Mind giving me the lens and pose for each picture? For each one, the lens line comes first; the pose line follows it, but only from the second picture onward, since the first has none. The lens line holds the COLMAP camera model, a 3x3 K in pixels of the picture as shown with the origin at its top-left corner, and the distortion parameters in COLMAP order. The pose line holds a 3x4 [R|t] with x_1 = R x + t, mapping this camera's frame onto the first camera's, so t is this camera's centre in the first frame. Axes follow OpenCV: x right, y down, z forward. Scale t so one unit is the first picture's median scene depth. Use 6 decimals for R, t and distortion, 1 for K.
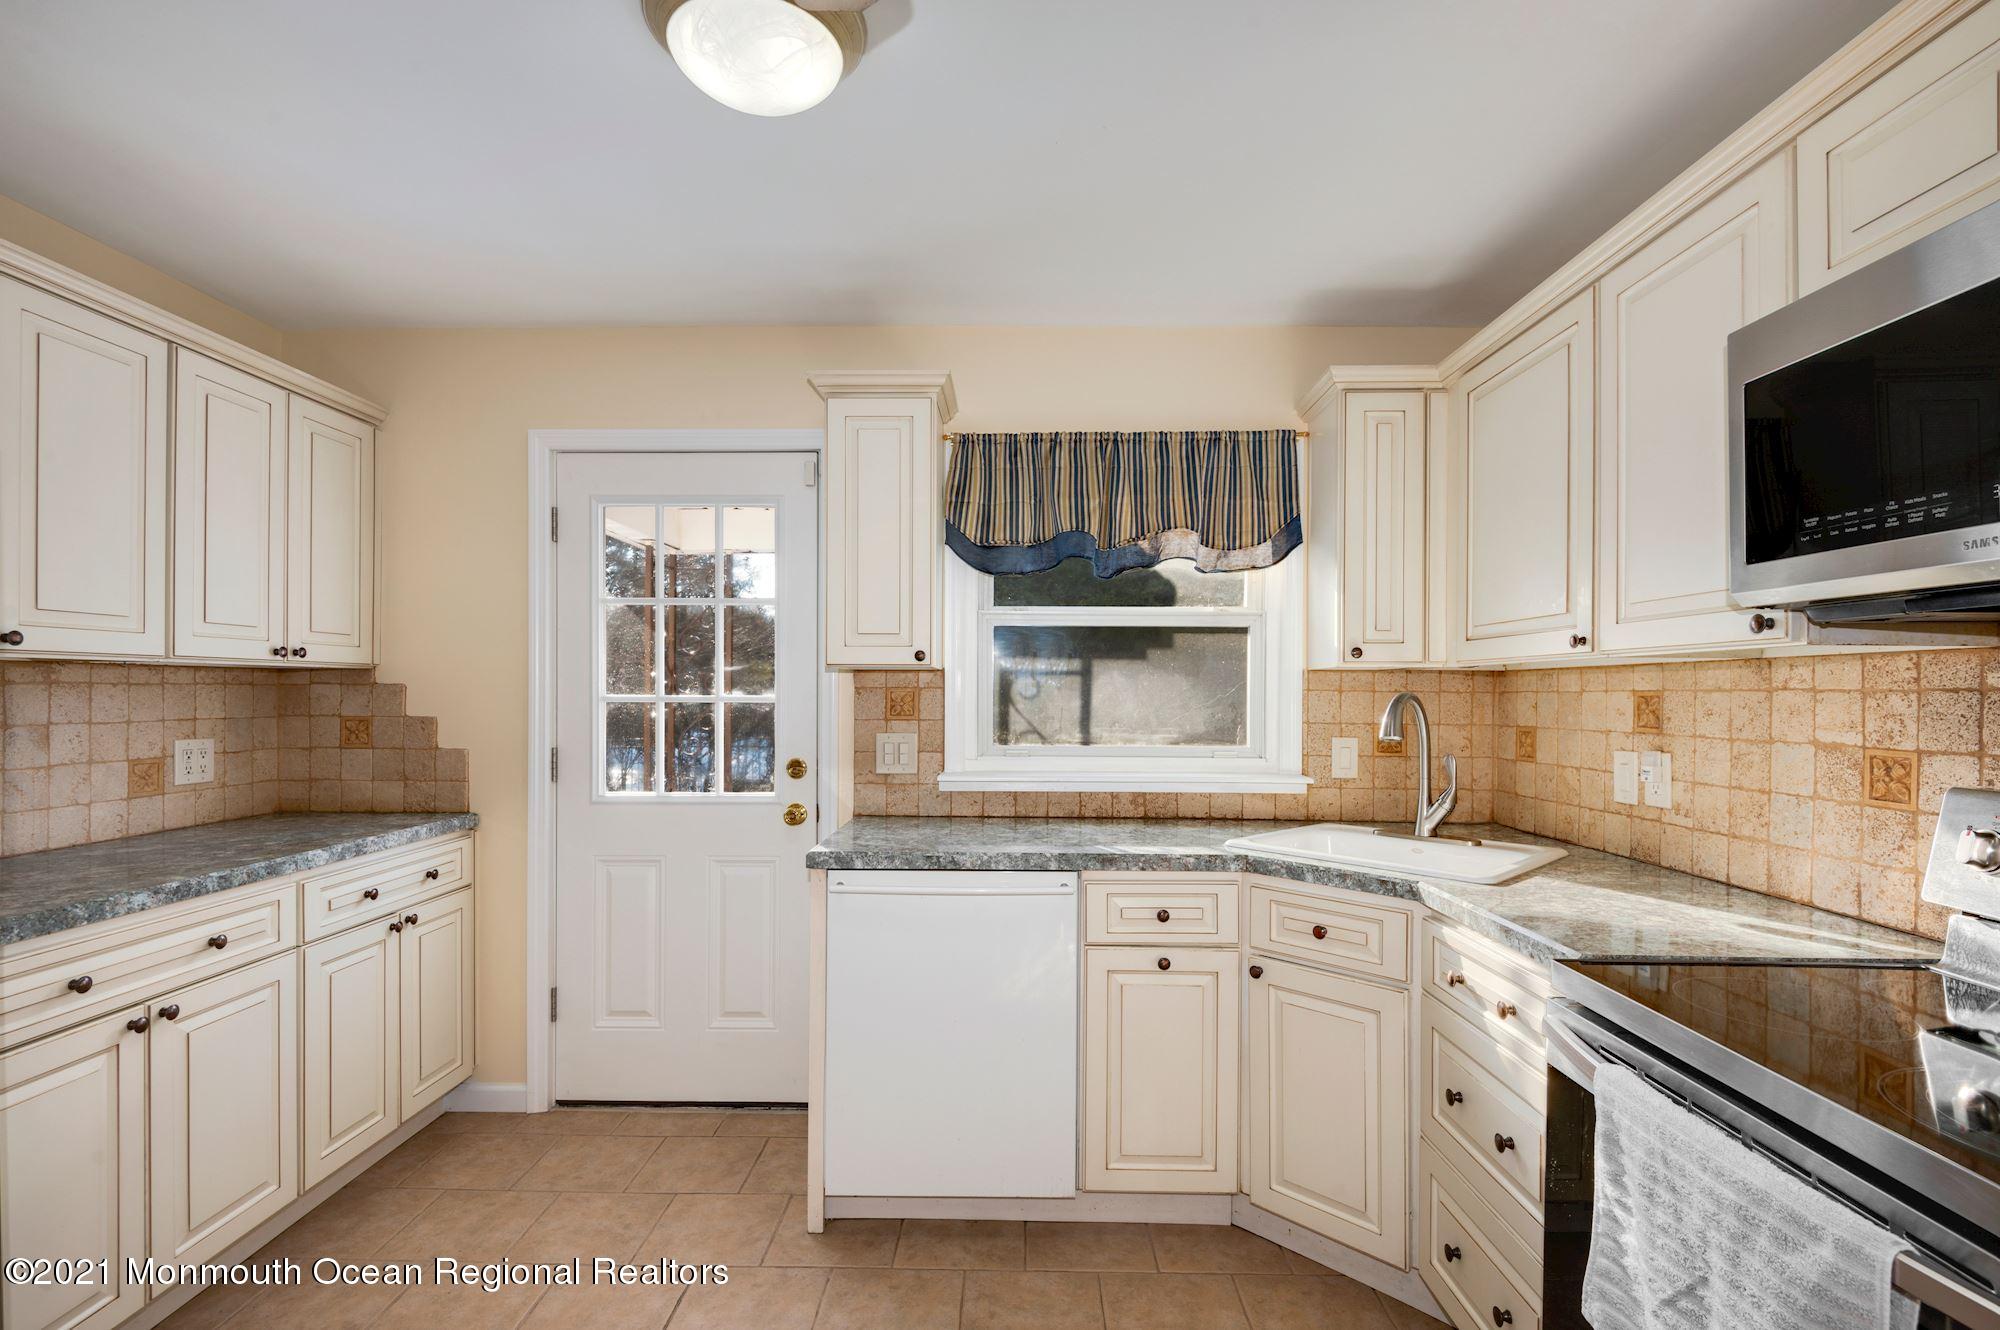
lens RADIAL K [[927.9, 0, 1001.0], [0, 927.9, 689.4], [0, 0, 1]] dist [0.014271, -0.010250]
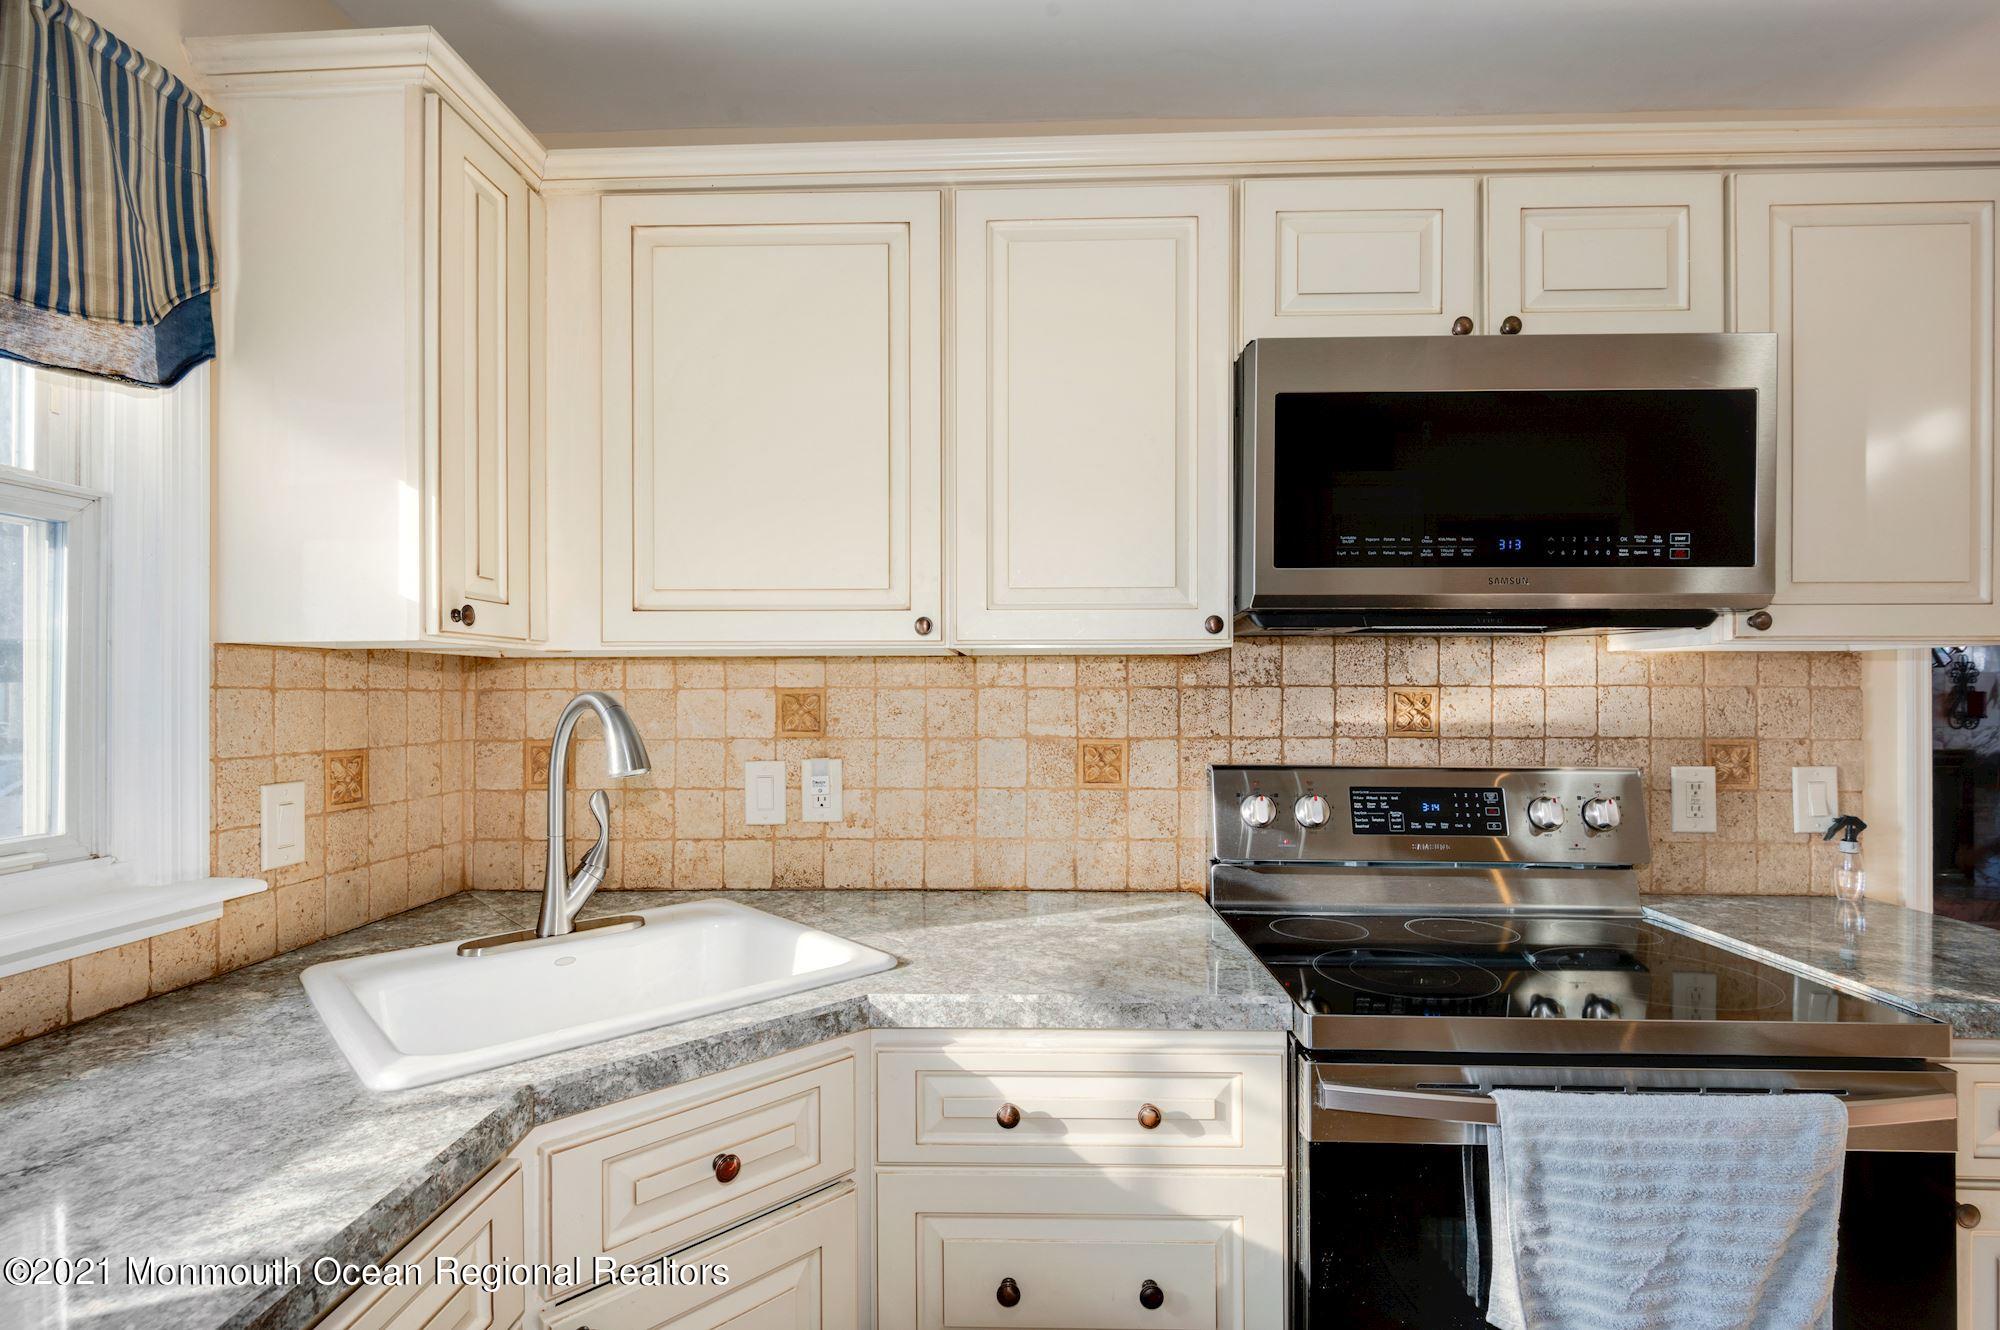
lens RADIAL K [[927.9, 0, 1001.0], [0, 927.9, 689.4], [0, 0, 1]] dist [0.014271, -0.010250]
pose [[0.018919, -0.004758, 0.999810, -0.176884], [-0.001573, 0.999987, 0.004789, -0.001845], [-0.999820, -0.001664, 0.018912, 0.929897]]
